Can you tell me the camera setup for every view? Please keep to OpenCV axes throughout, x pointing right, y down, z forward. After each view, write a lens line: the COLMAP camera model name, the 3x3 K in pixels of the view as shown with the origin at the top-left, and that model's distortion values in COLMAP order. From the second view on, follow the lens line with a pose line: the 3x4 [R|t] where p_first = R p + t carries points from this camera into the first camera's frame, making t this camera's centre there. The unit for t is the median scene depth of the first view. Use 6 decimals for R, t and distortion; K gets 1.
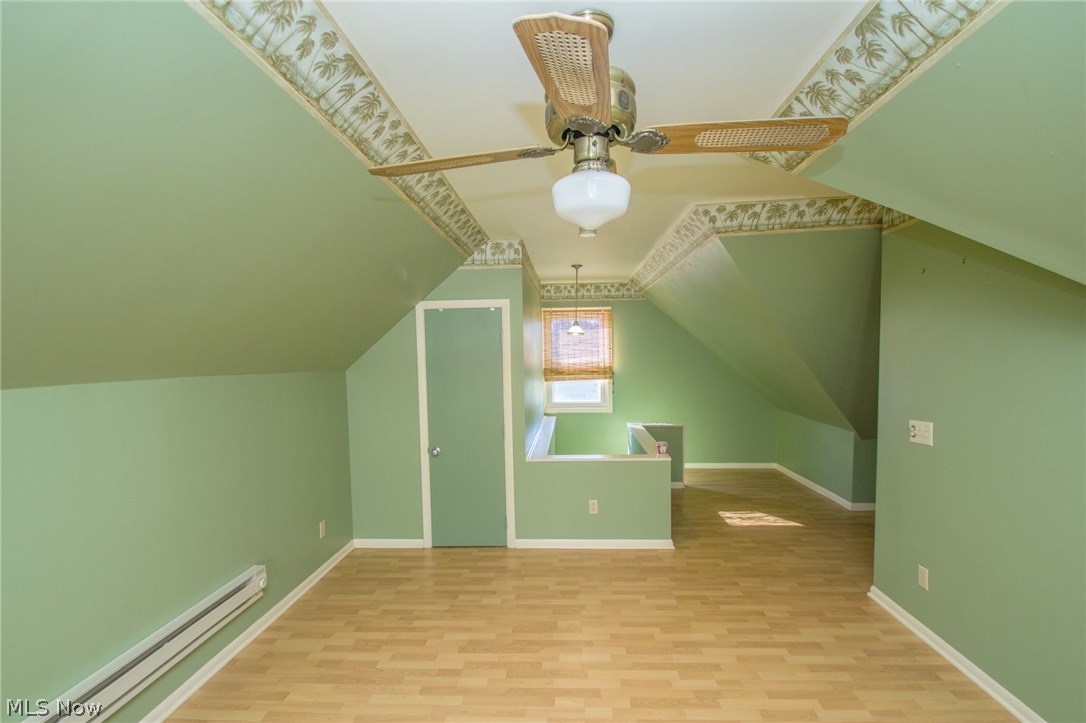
lens RADIAL K [[502.9, 0, 549.6], [0, 502.9, 382.0], [0, 0, 1]] dist [0.000437, -0.012508]
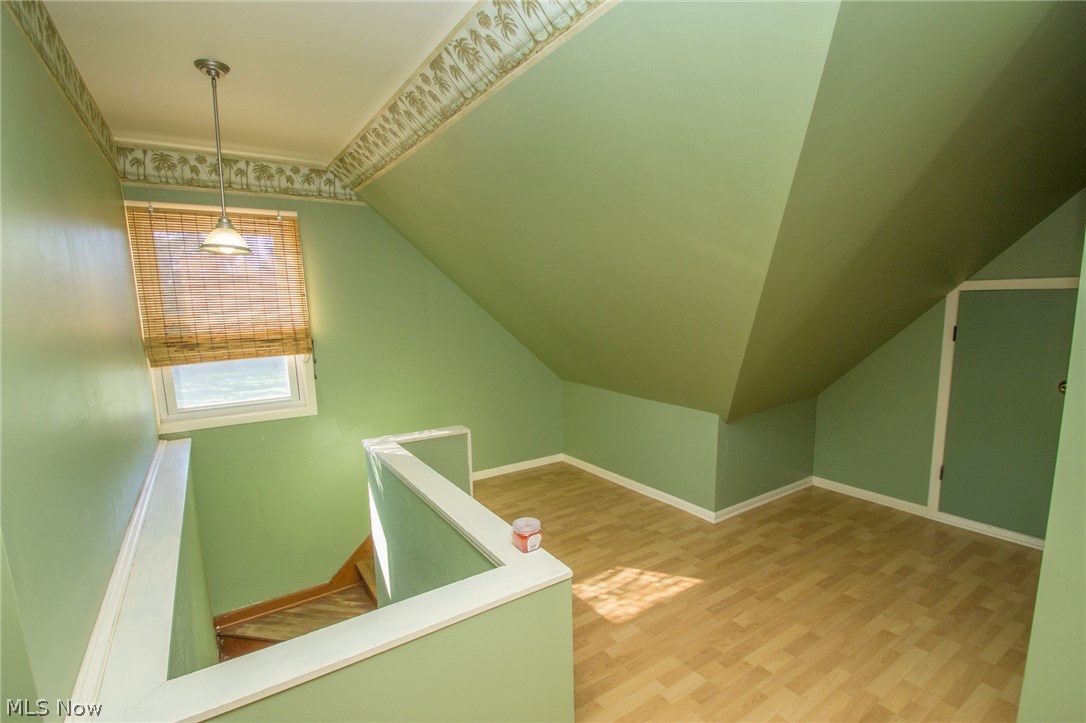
lens RADIAL K [[502.9, 0, 549.6], [0, 502.9, 382.0], [0, 0, 1]] dist [0.000437, -0.012508]
pose [[0.800757, -0.099296, 0.590702, 0.009214], [0.043764, 0.993227, 0.107633, -0.020951], [-0.597389, -0.060337, 0.799679, 0.418928]]
